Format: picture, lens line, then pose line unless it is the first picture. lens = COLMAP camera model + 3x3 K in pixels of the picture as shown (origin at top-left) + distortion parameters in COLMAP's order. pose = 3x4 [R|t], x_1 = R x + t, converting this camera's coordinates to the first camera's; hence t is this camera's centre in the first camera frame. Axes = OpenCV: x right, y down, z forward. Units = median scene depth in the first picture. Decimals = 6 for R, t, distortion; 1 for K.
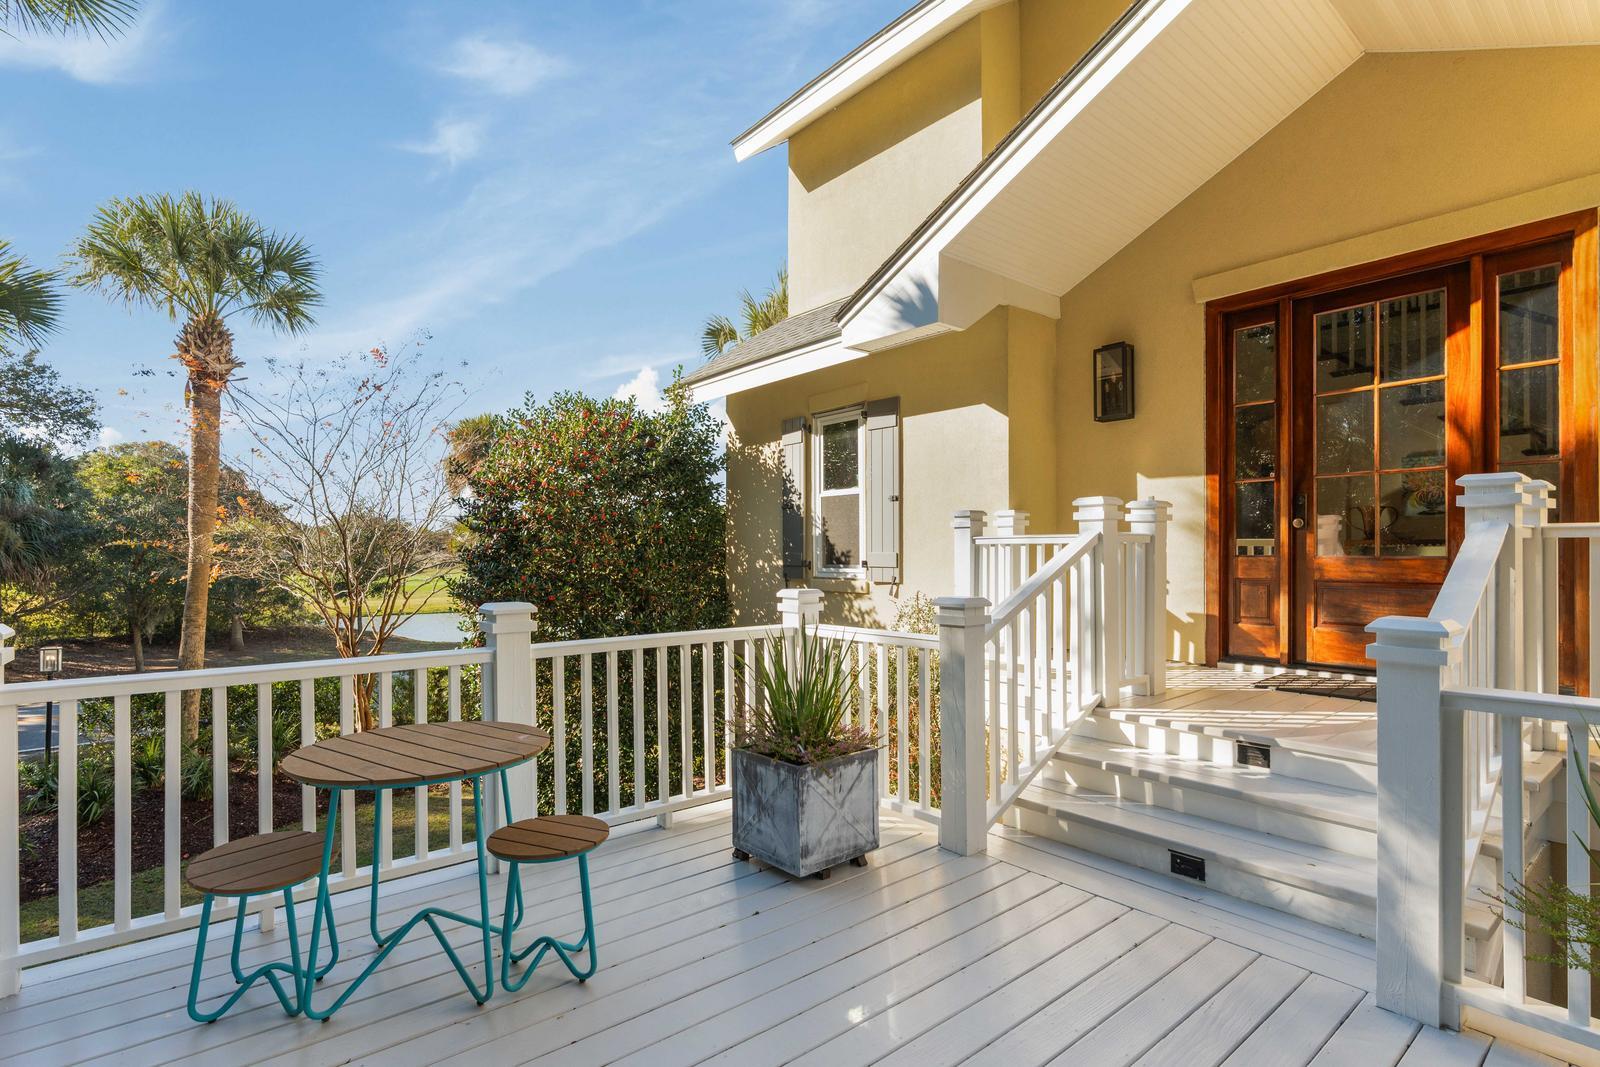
lens RADIAL K [[746.7, 0, 790.6], [0, 746.7, 548.9], [0, 0, 1]] dist [-0.012557, 0.000394]
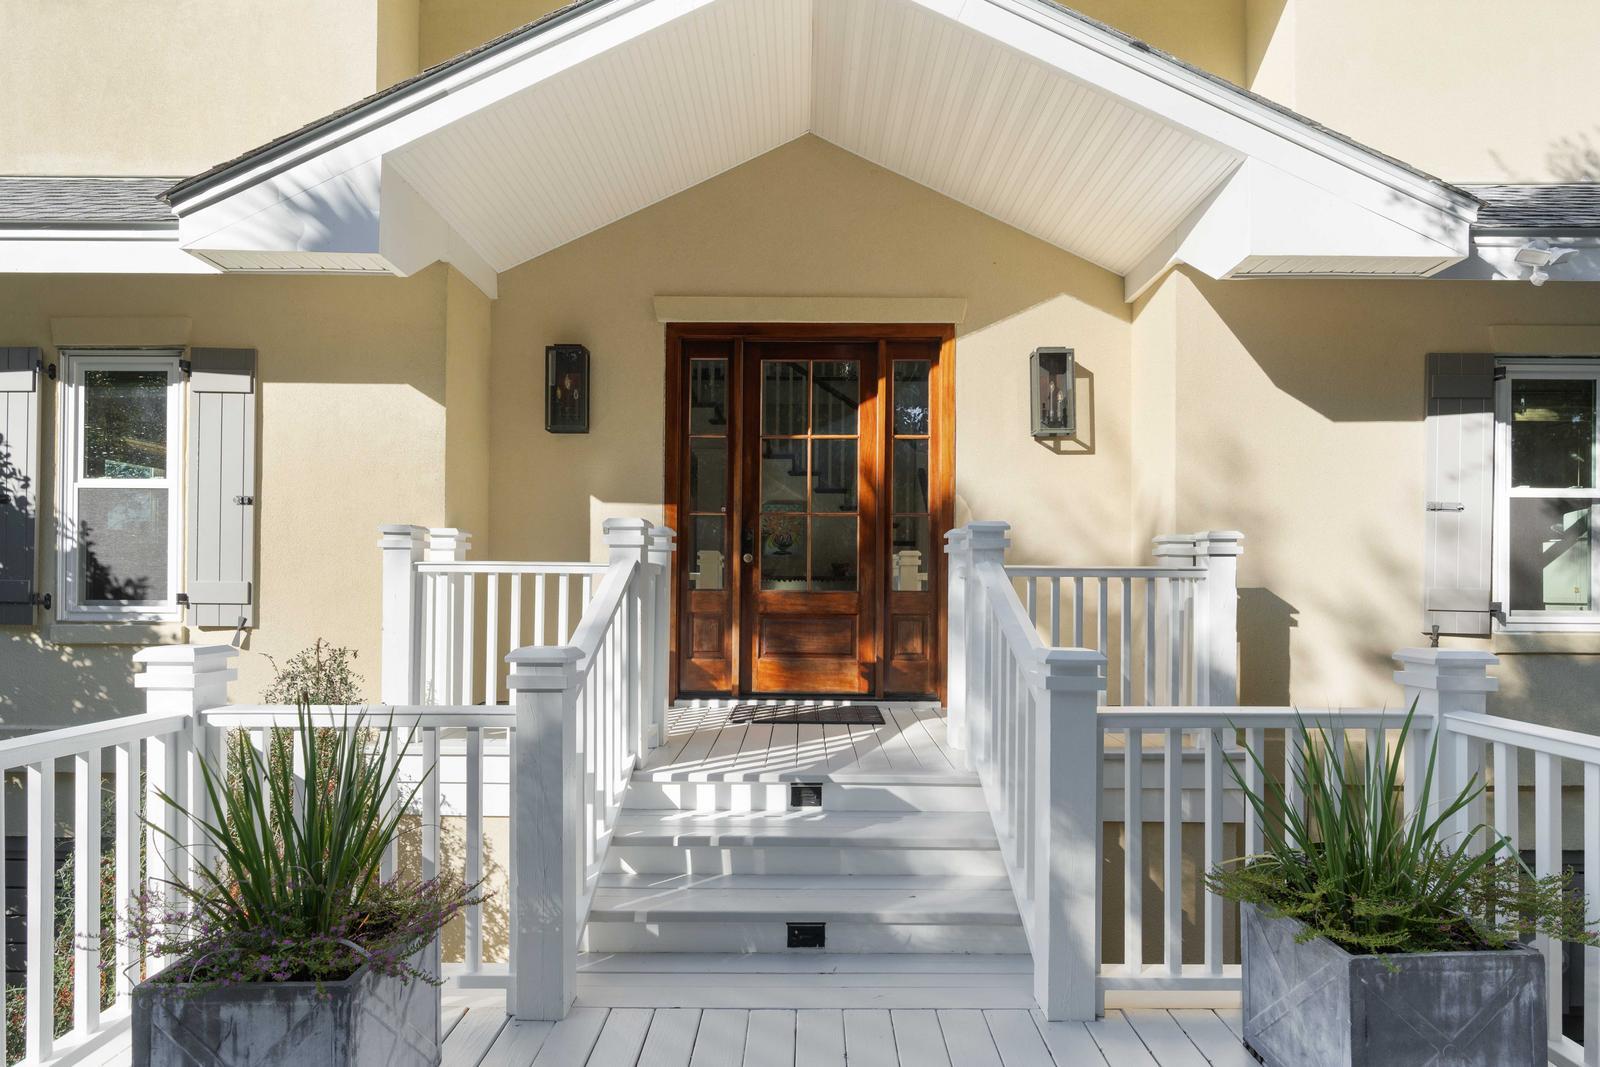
lens RADIAL K [[809.9, 0, 816.0], [0, 809.9, 577.2], [0, 0, 1]] dist [-0.014430, 0.002859]
pose [[0.639442, 0.016471, 0.768663, -0.117493], [-0.013176, 0.999858, -0.010464, 0.002474], [-0.768727, -0.003437, 0.639568, 0.200741]]
